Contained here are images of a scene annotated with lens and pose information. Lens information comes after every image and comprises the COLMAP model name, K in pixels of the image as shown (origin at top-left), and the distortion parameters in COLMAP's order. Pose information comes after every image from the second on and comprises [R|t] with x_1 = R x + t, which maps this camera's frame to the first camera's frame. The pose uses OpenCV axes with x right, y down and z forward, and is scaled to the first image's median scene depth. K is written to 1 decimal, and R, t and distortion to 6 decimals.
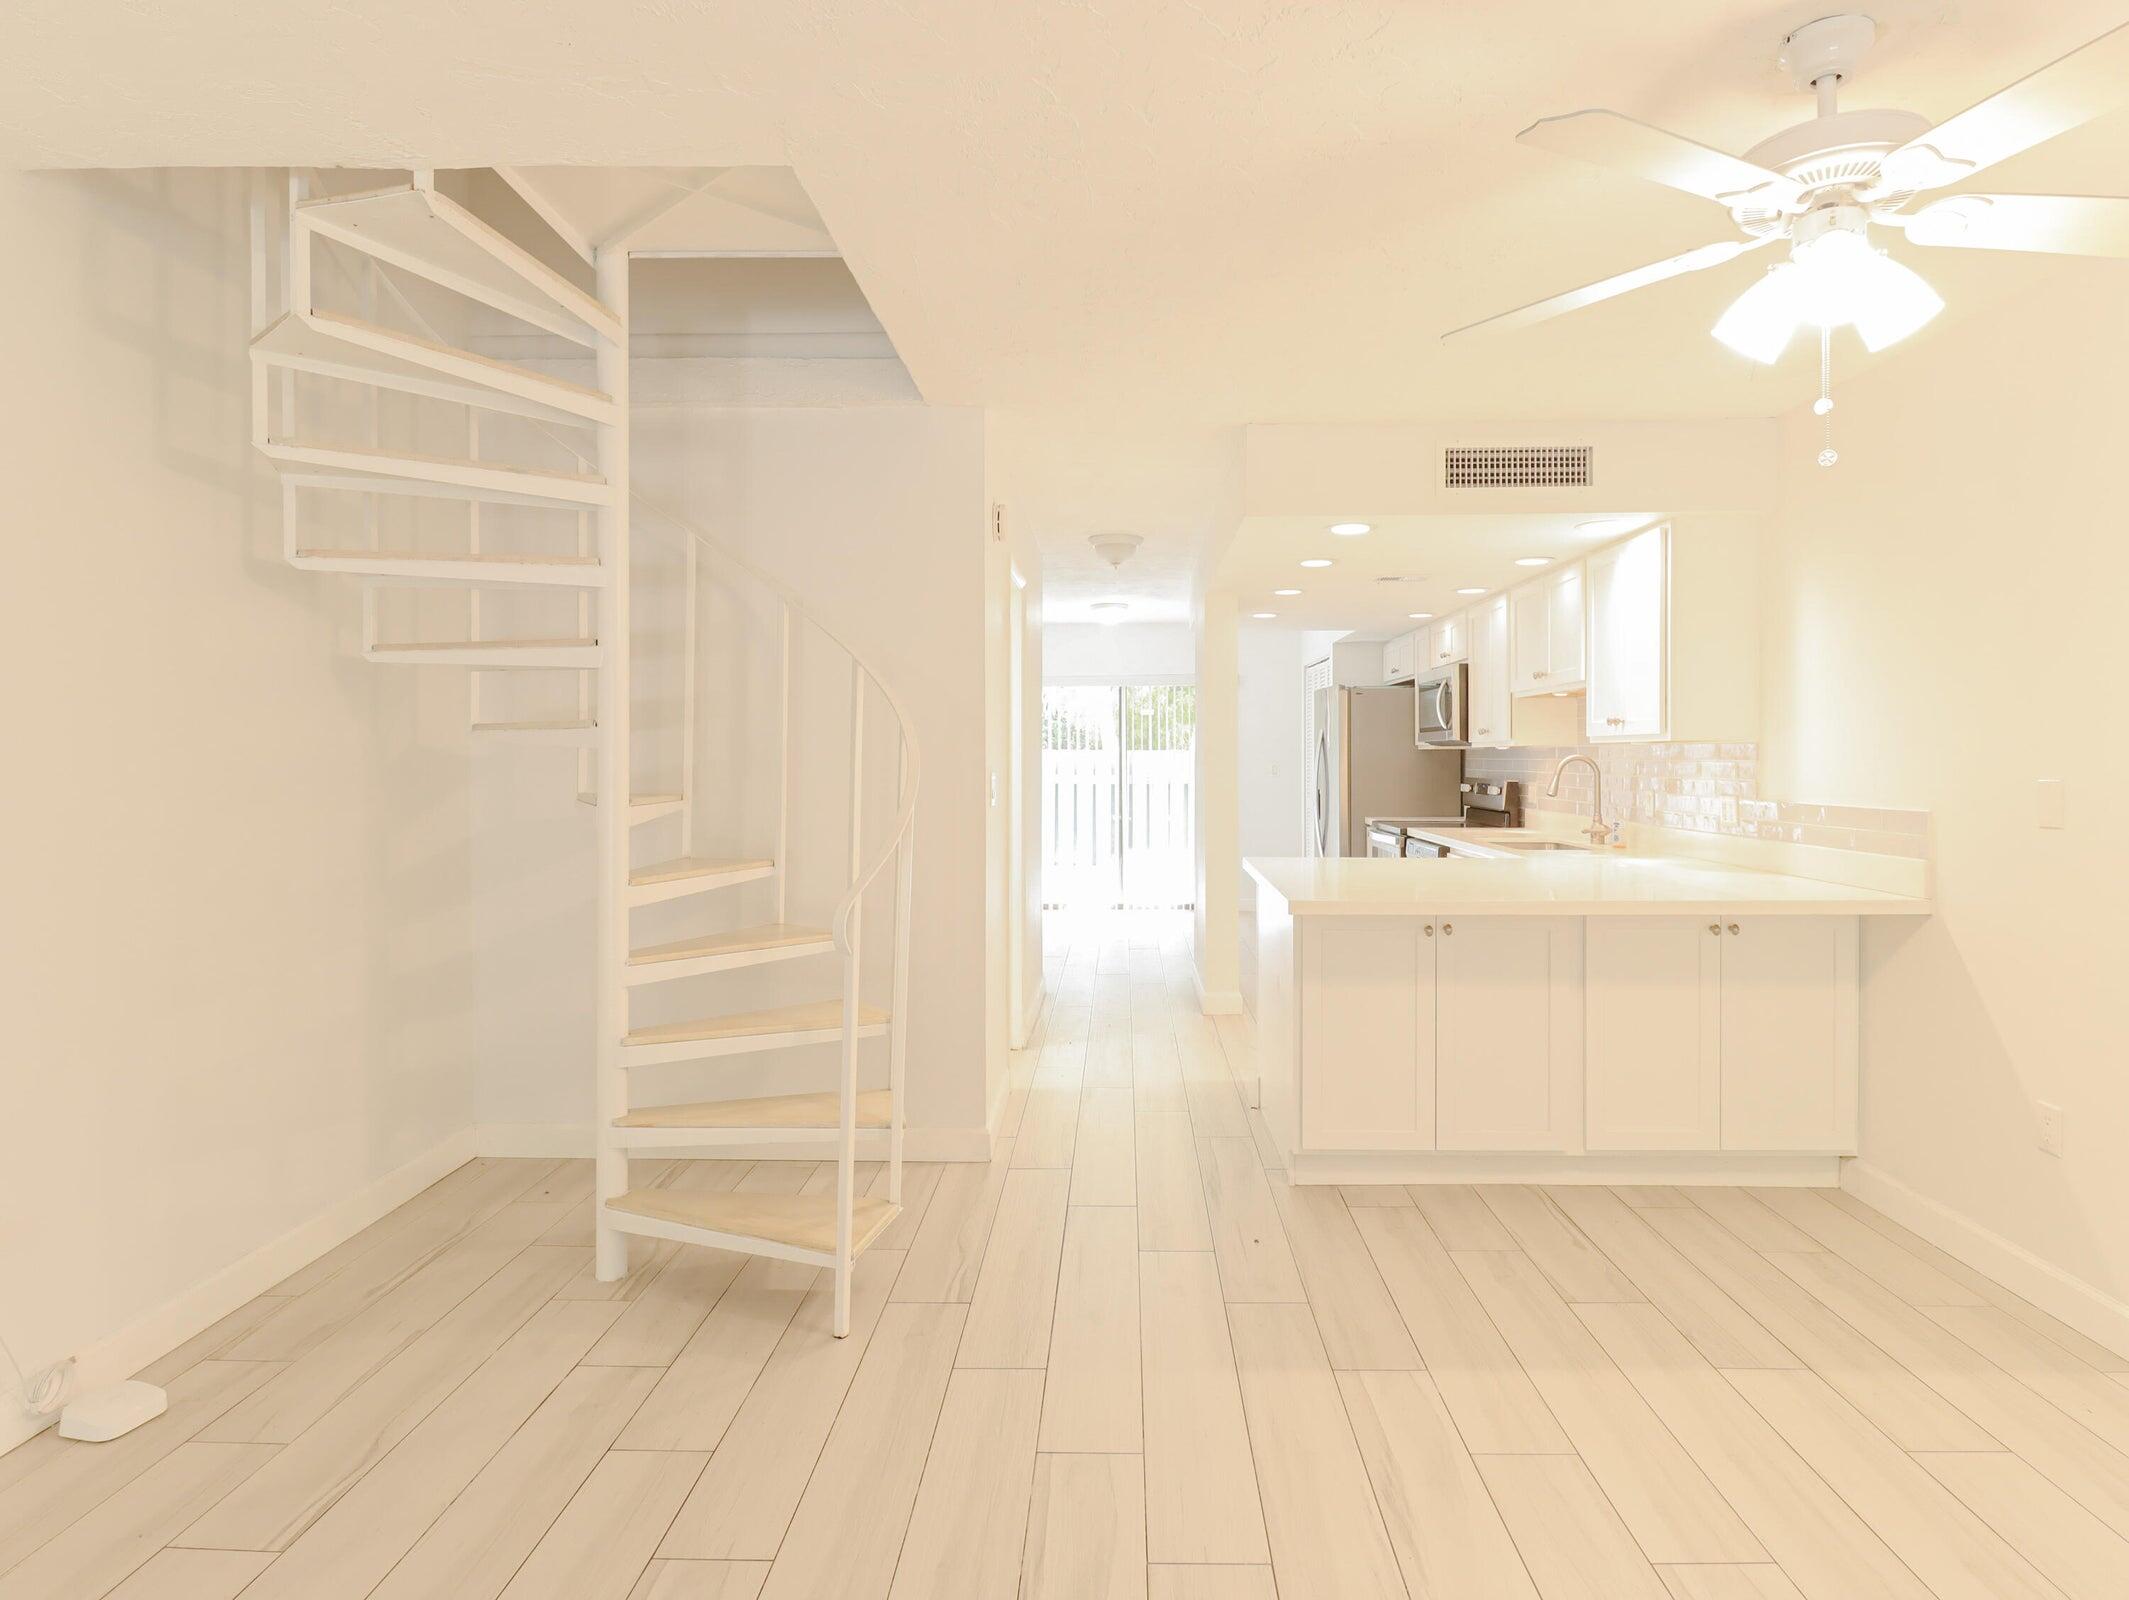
lens RADIAL K [[1048.1, 0, 1120.2], [0, 1048.1, 748.6], [0, 0, 1]] dist [-0.028443, 0.000086]
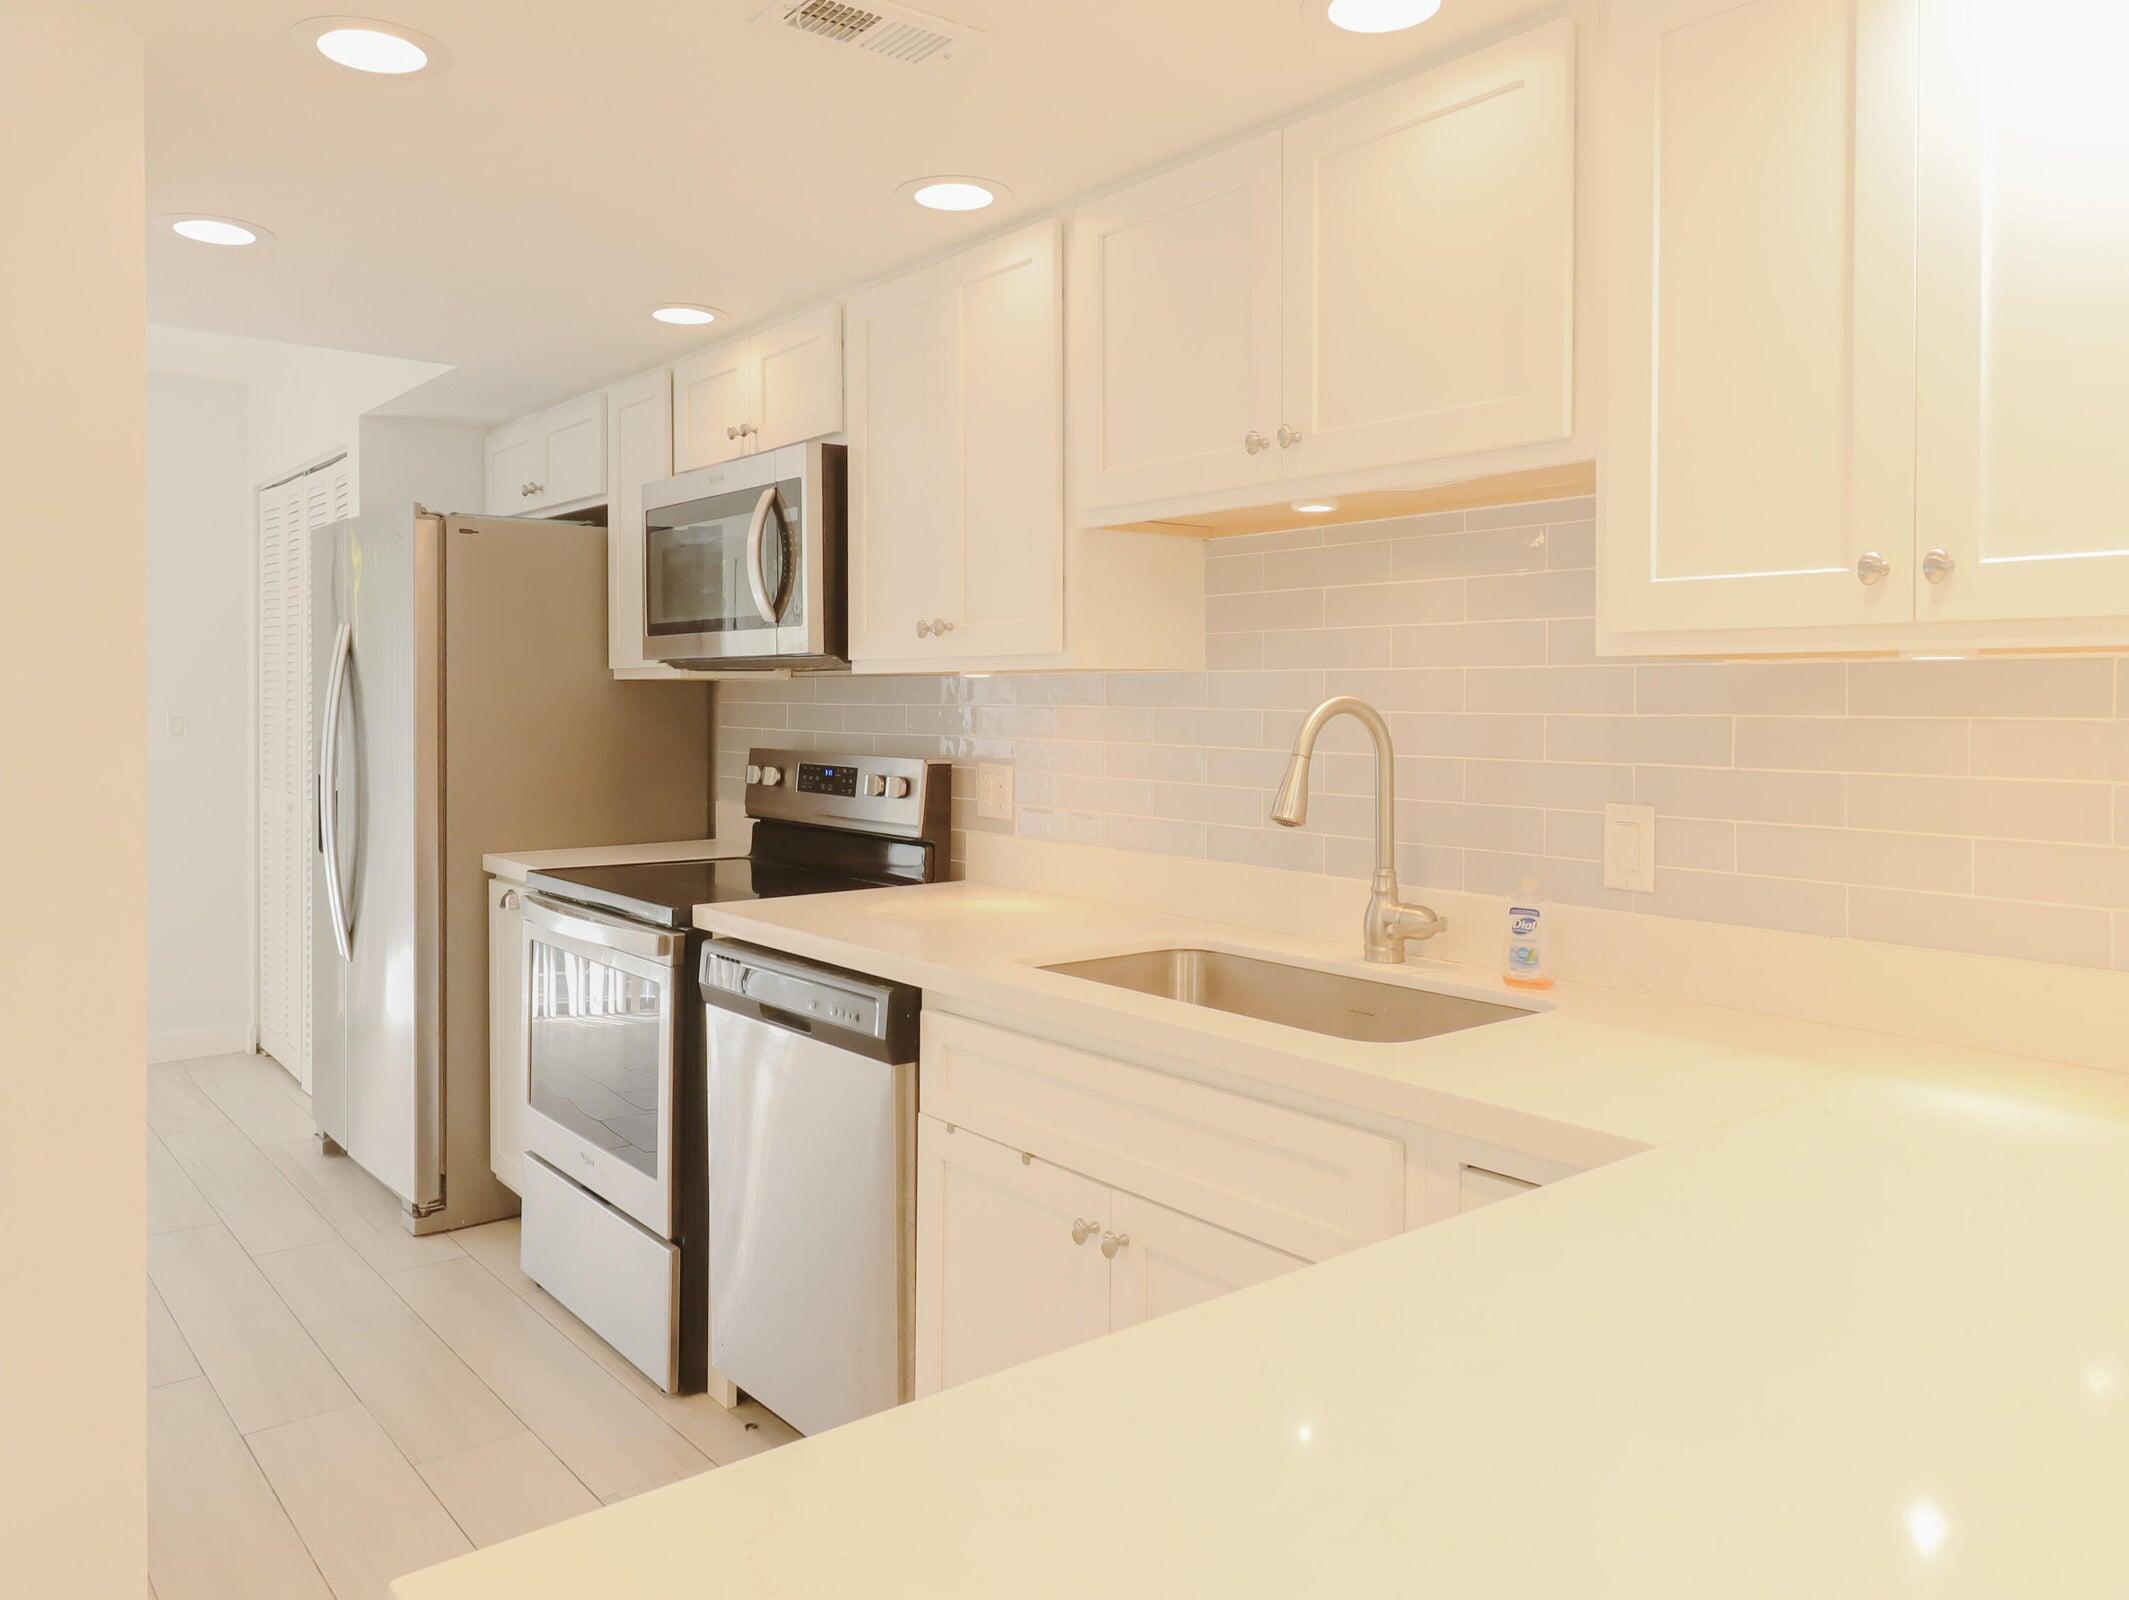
lens RADIAL K [[1563.7, 0, 1063.9], [0, 1563.7, 705.6], [0, 0, 1]] dist [-0.001420, -0.000393]
pose [[0.773580, -0.000645, 0.633698, 0.045101], [-0.009172, 0.999883, 0.012215, 0.002528], [-0.633632, -0.015262, 0.773484, 0.529842]]
